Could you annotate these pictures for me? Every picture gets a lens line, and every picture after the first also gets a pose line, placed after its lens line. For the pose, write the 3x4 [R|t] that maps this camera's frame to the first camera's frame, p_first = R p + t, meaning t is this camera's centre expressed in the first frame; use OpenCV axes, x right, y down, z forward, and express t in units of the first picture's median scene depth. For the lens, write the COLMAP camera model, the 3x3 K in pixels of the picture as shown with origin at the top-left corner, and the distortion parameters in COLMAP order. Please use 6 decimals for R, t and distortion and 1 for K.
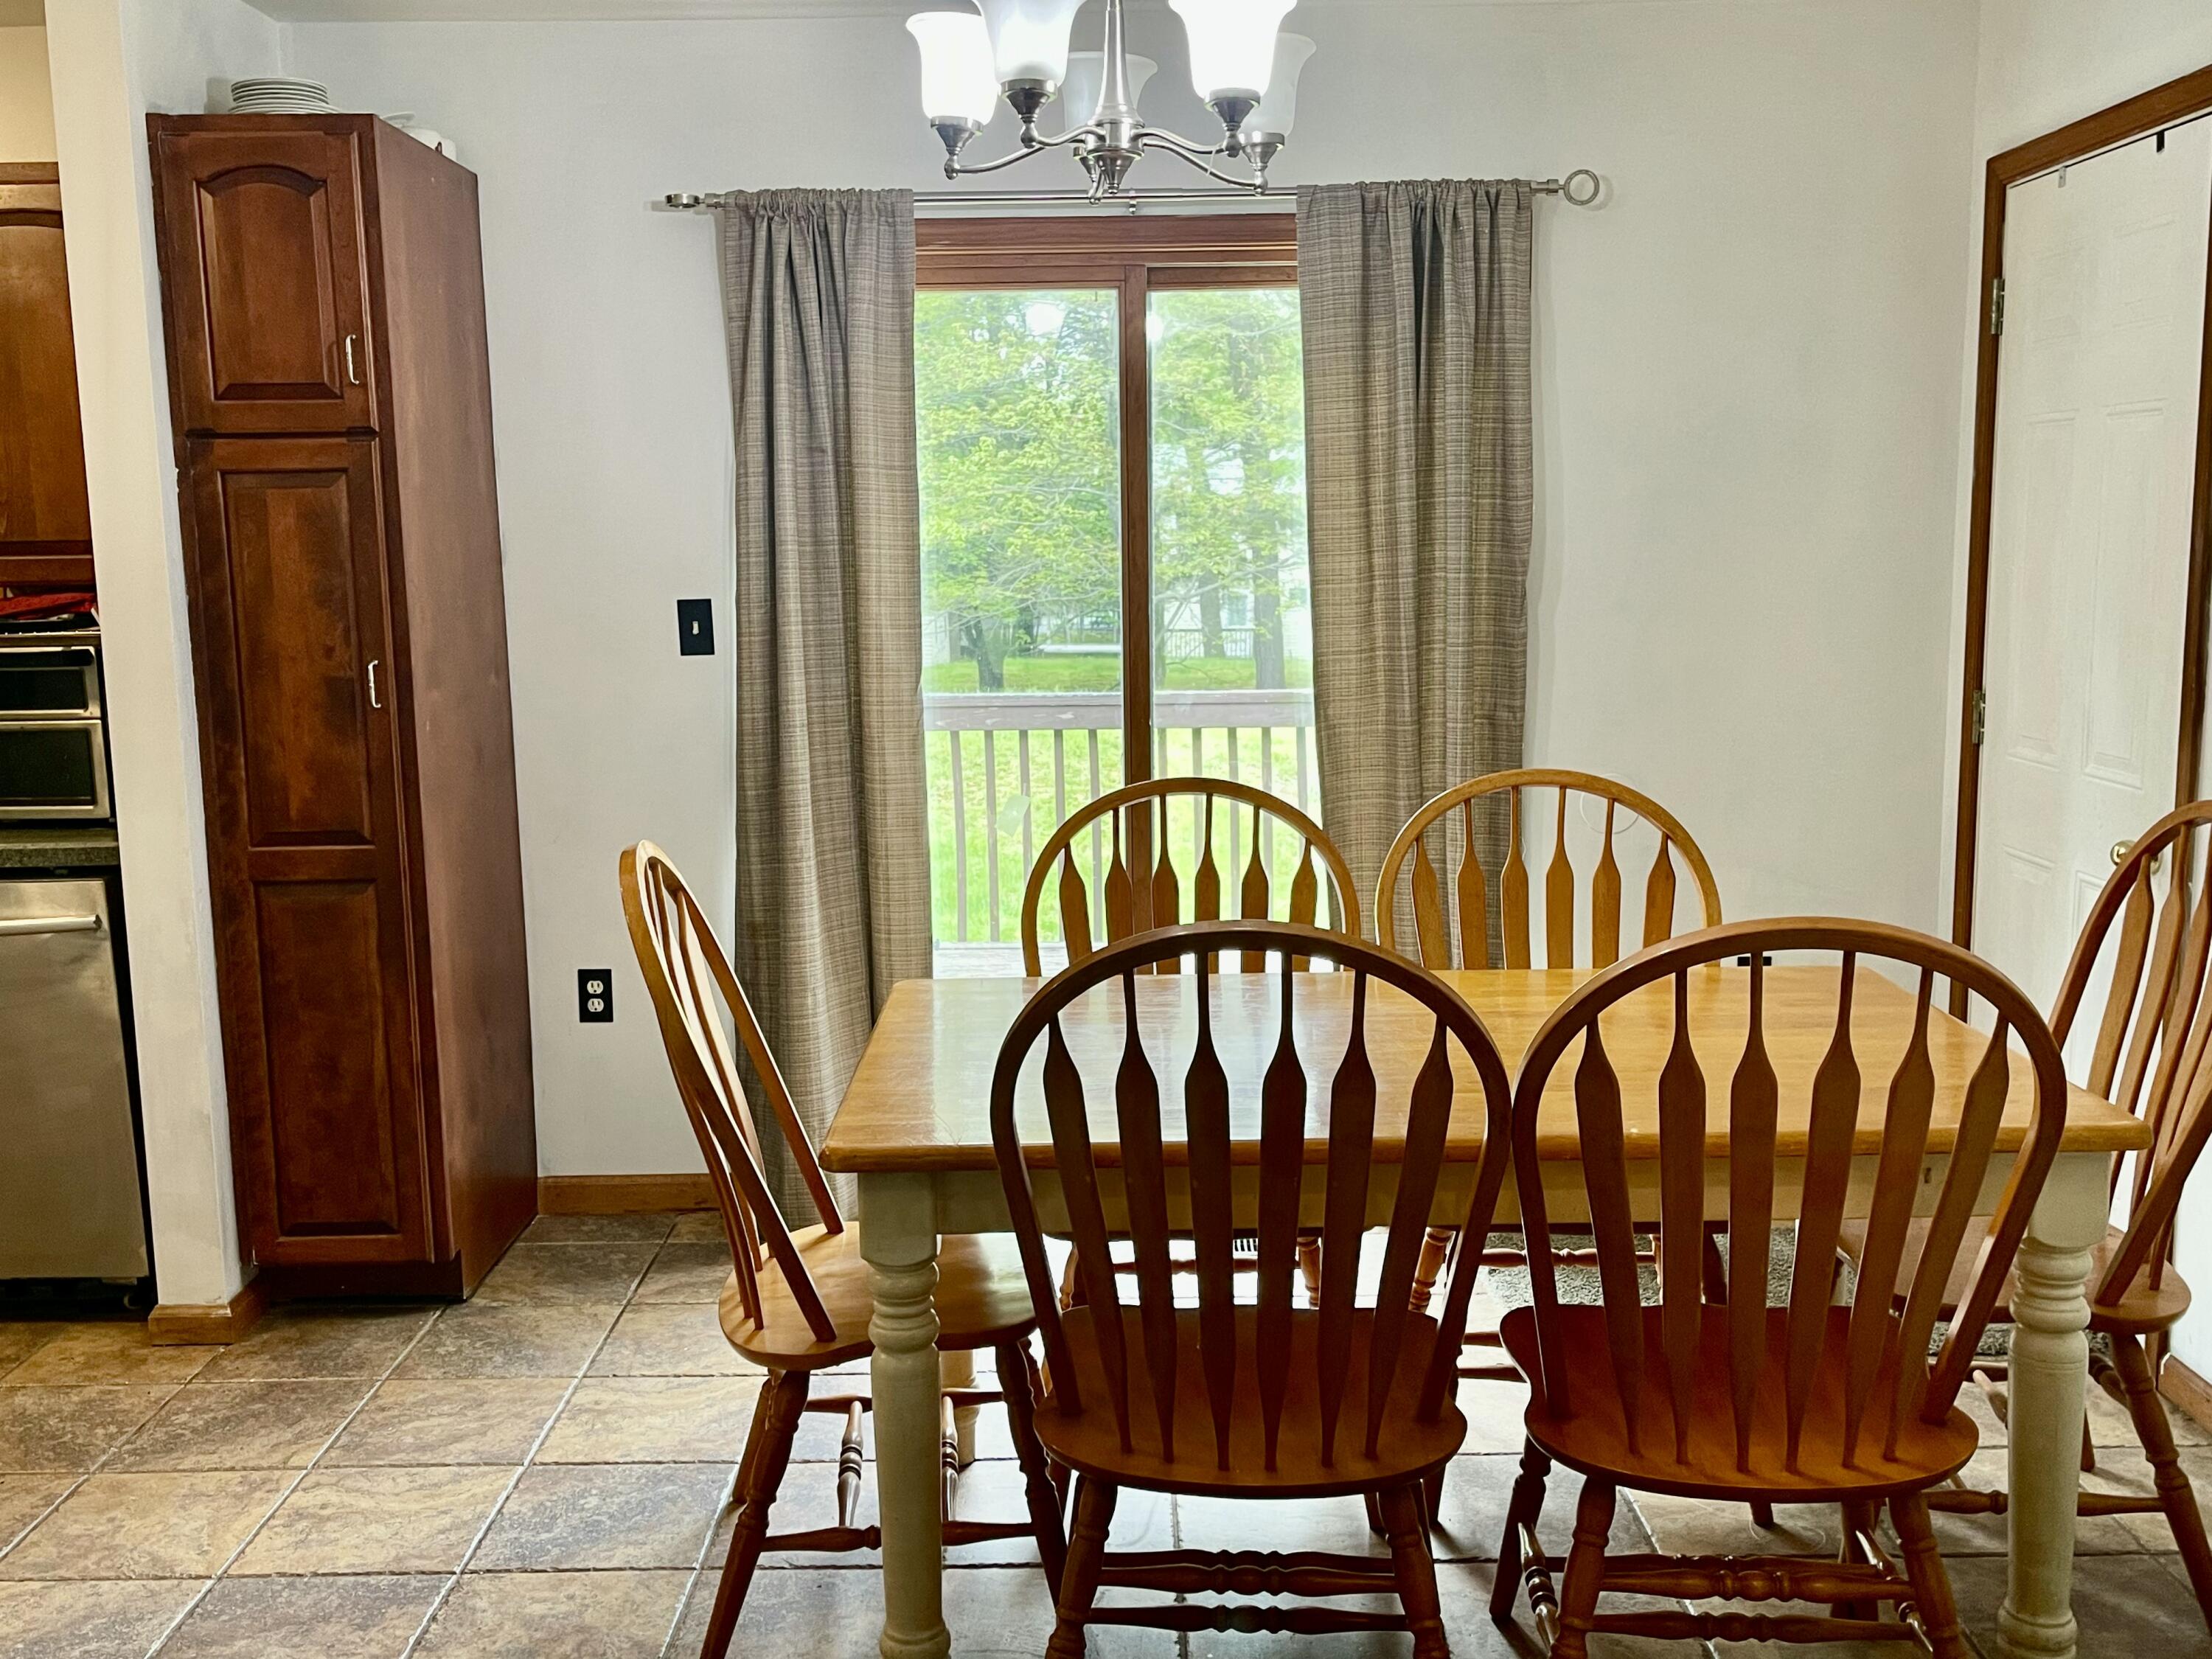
lens RADIAL K [[2078.9, 0, 1117.8], [0, 2078.9, 834.4], [0, 0, 1]] dist [0.017137, 0.000000]
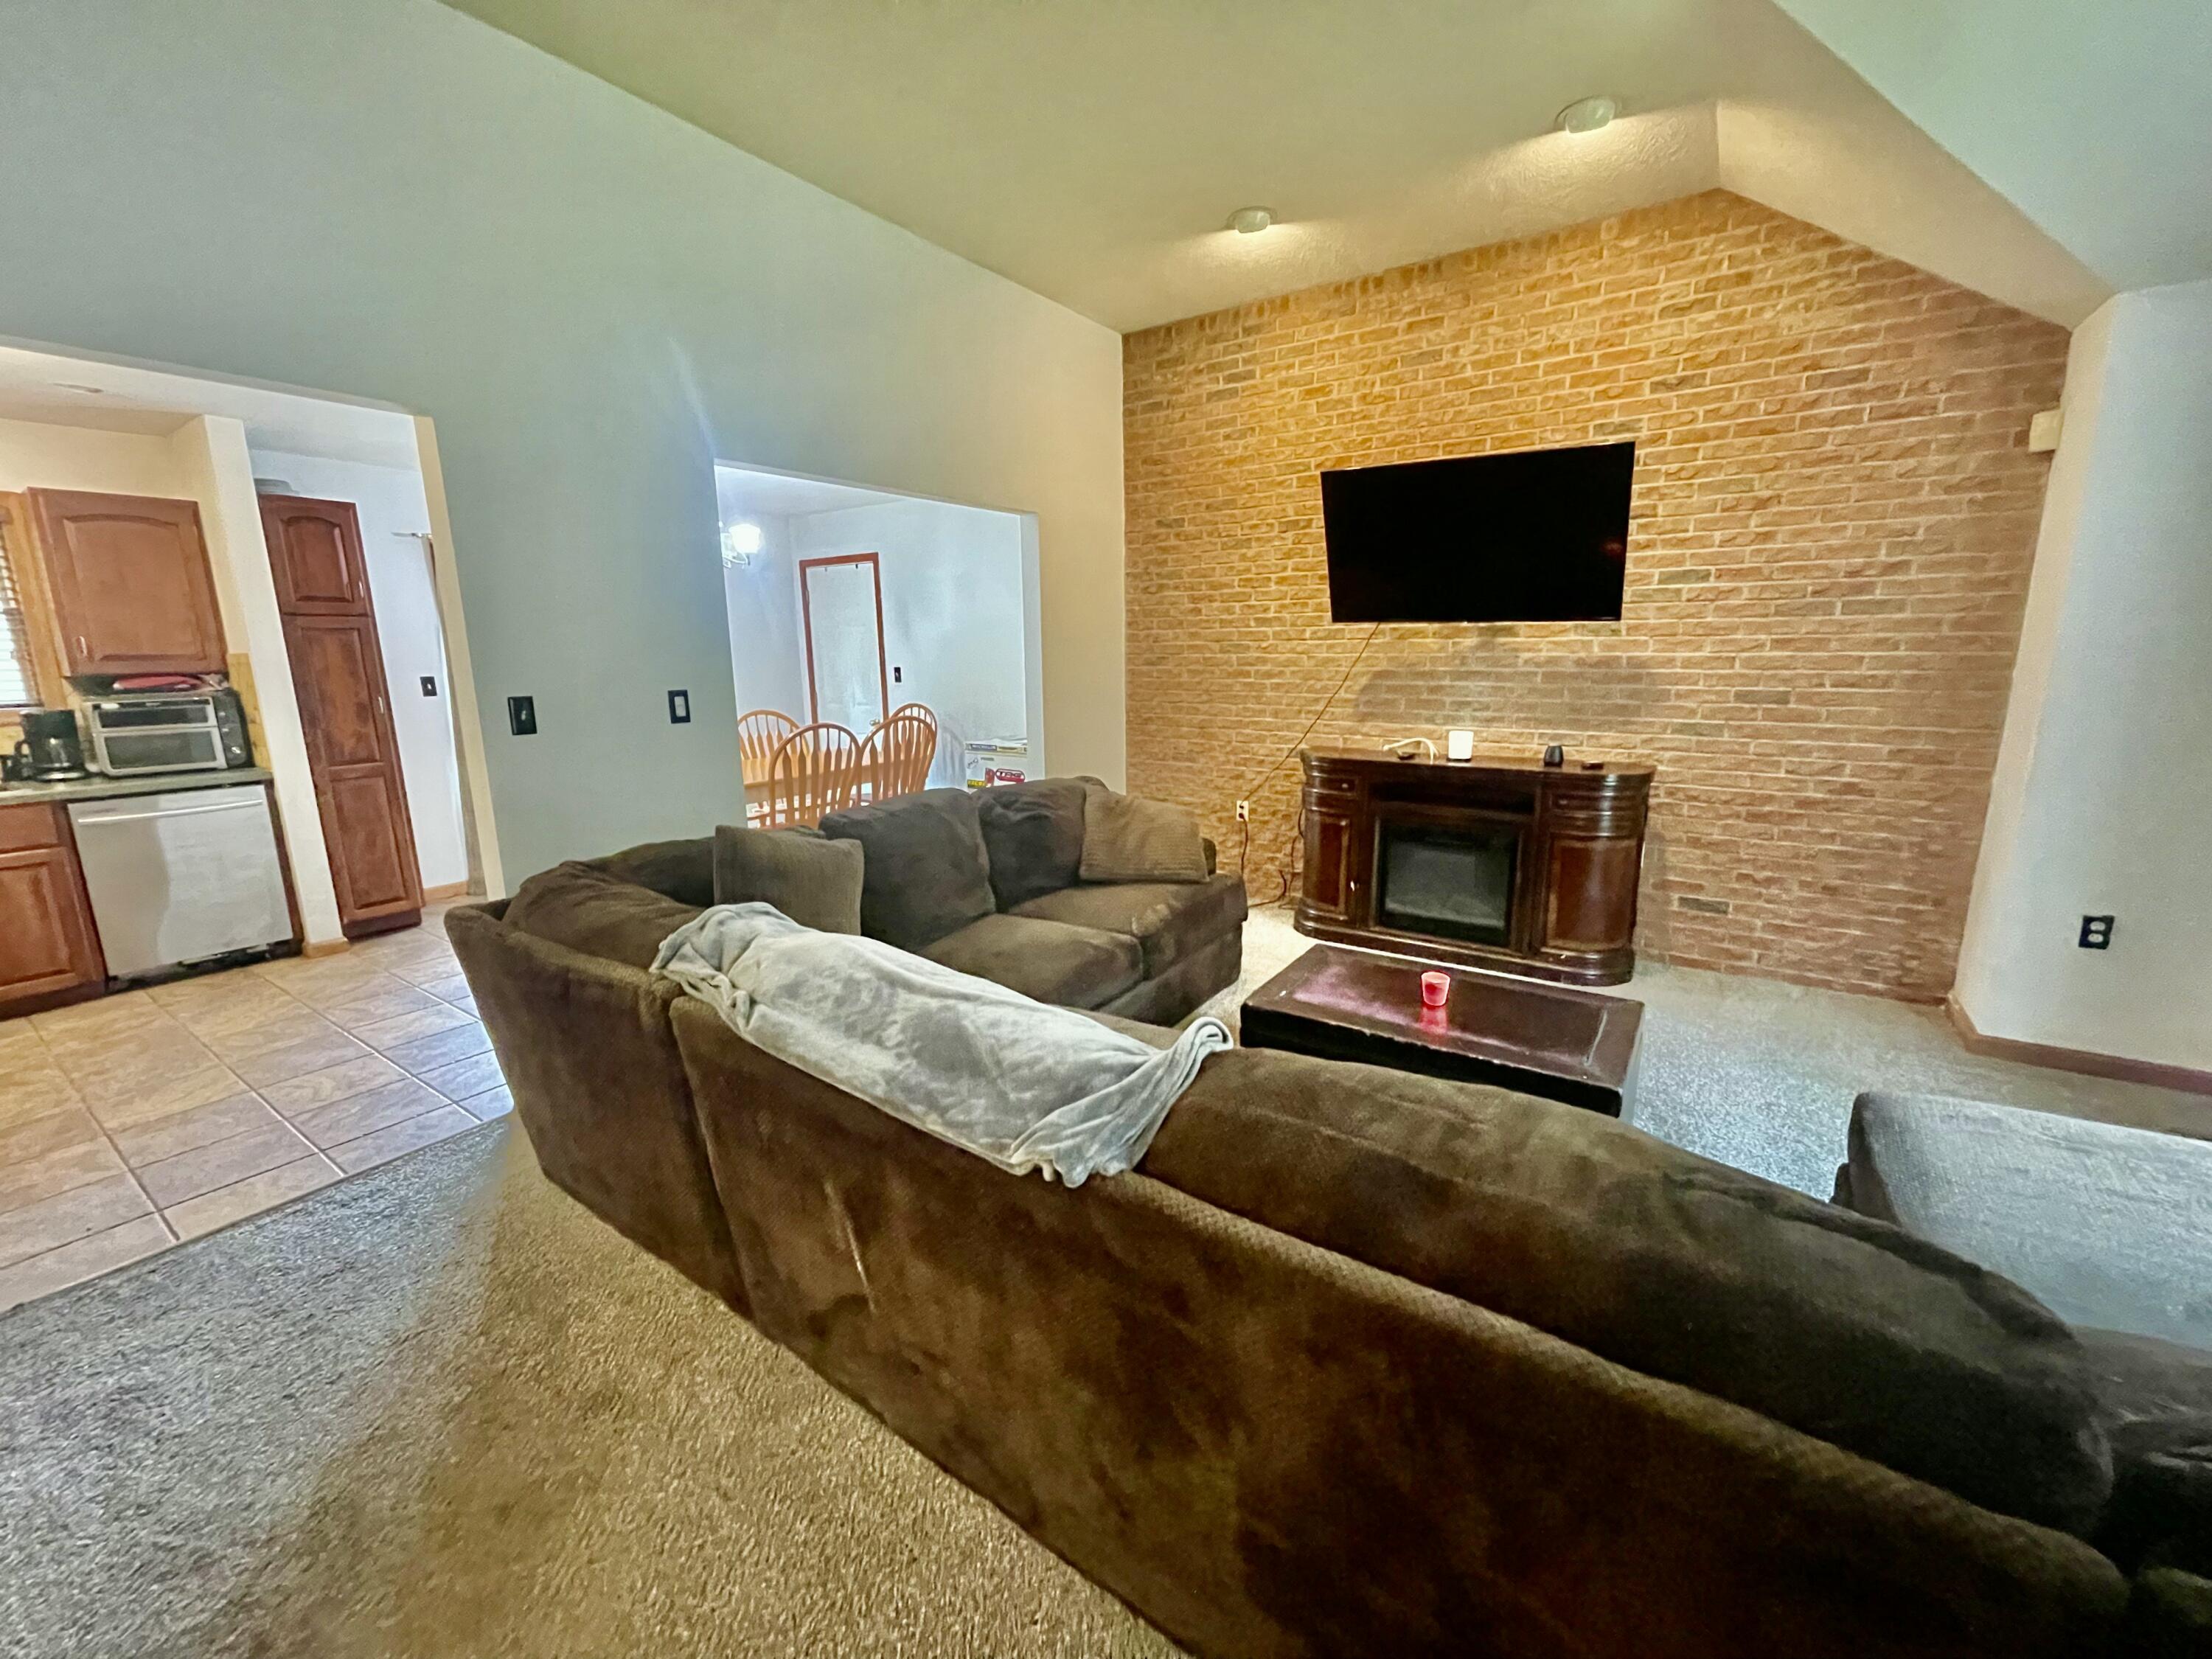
lens RADIAL K [[889.3, 0, 1107.8], [0, 889.3, 829.4], [0, 0, 1]] dist [-0.007362, 0.002708]
pose [[0.561147, -0.157922, 0.812511, -0.787411], [0.123348, 0.986624, 0.106575, 0.087185], [-0.818474, 0.040417, 0.573120, -0.487847]]
